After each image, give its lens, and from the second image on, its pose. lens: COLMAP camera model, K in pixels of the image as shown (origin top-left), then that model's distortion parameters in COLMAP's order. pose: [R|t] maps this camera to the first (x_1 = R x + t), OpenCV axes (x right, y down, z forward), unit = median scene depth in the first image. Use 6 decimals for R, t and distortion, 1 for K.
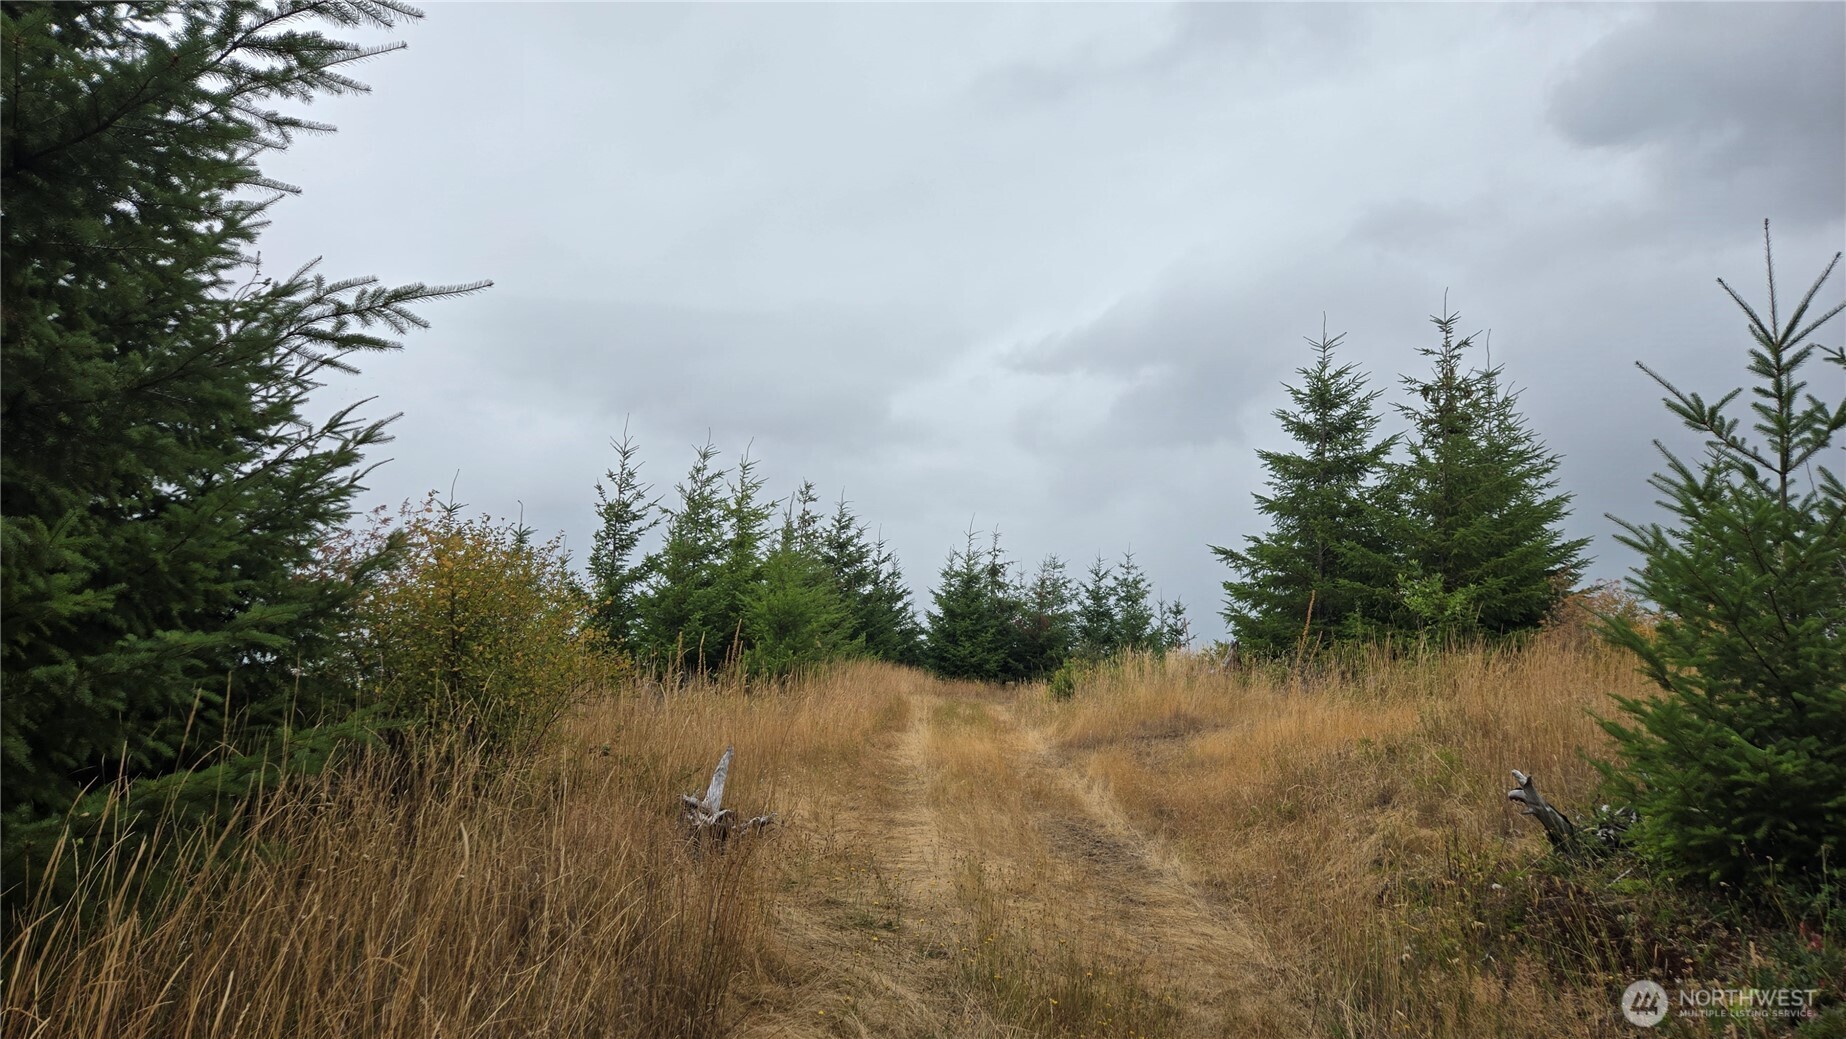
lens RADIAL K [[1210.5, 0, 914.6], [0, 1210.5, 518.0], [0, 0, 1]] dist [0.055819, -0.020981]
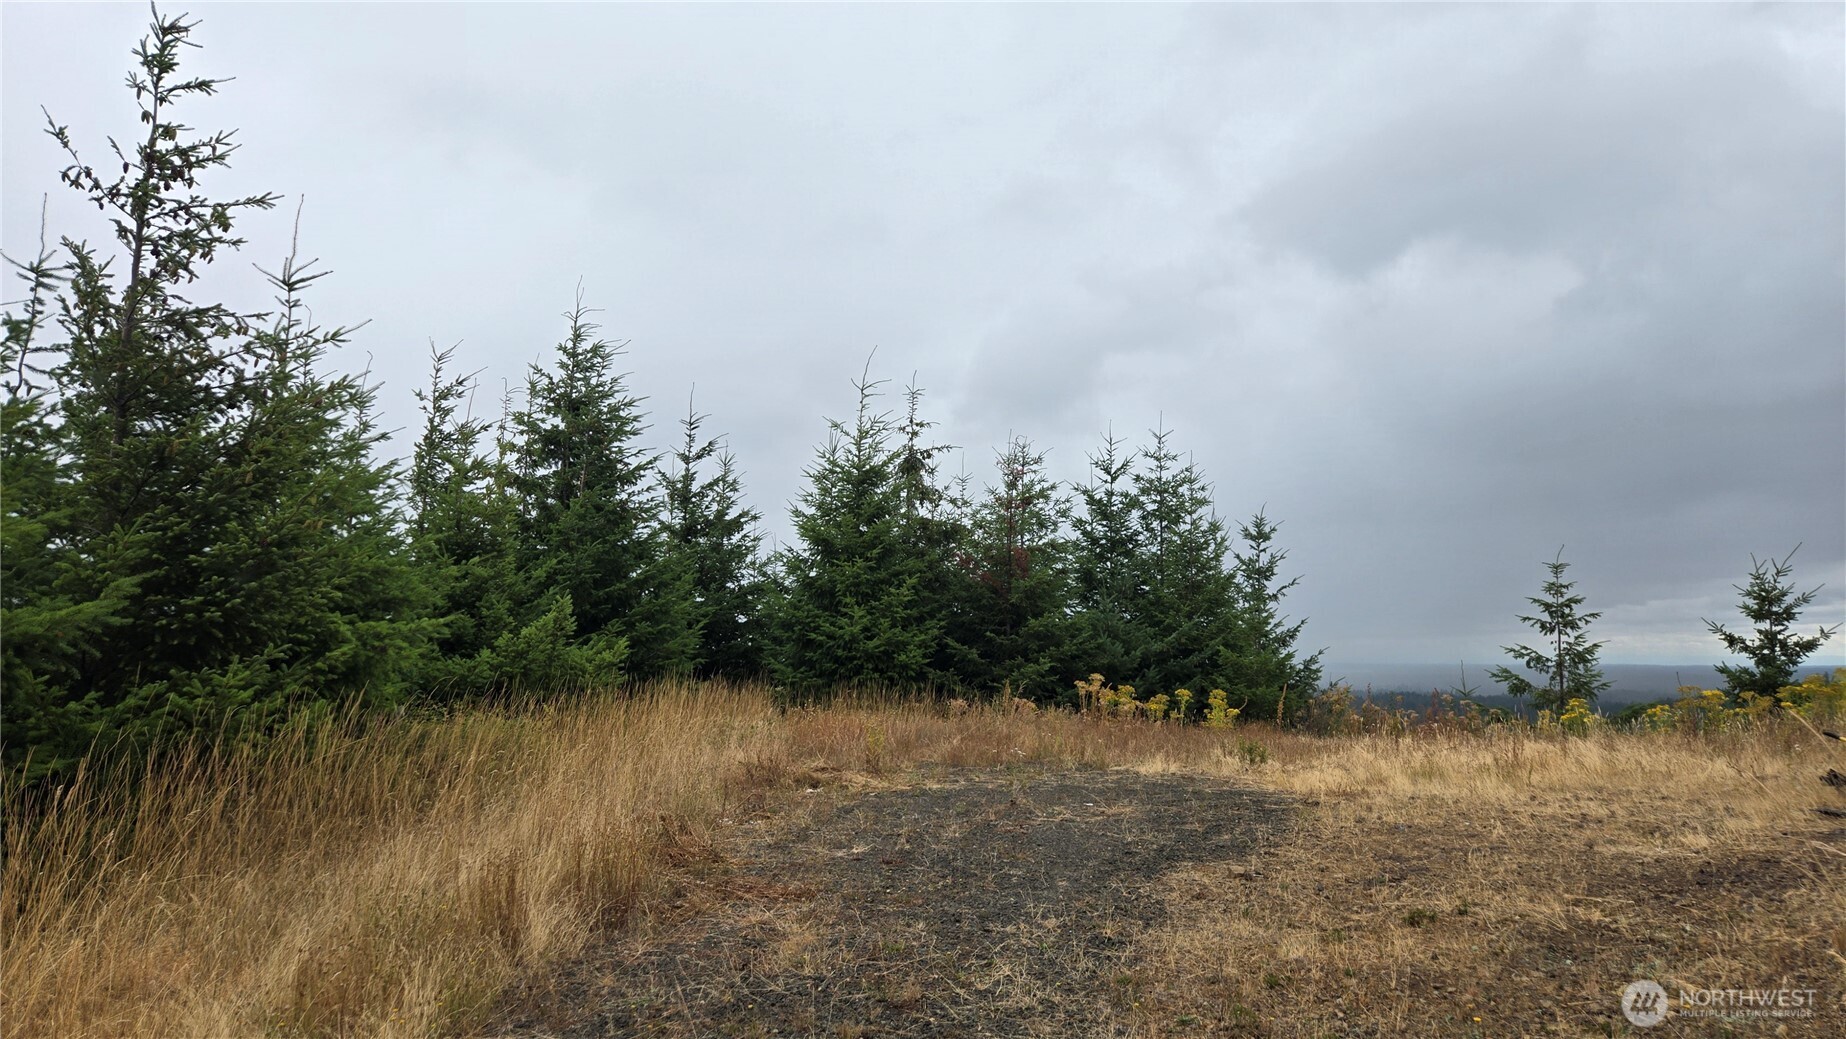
lens RADIAL K [[1210.5, 0, 926.0], [0, 1210.5, 518.2], [0, 0, 1]] dist [0.055819, -0.020981]
pose [[0.996664, -0.027092, 0.076992, 0.031375], [0.024503, 0.999109, 0.034373, 0.048618], [-0.077855, -0.032371, 0.996439, 0.490949]]
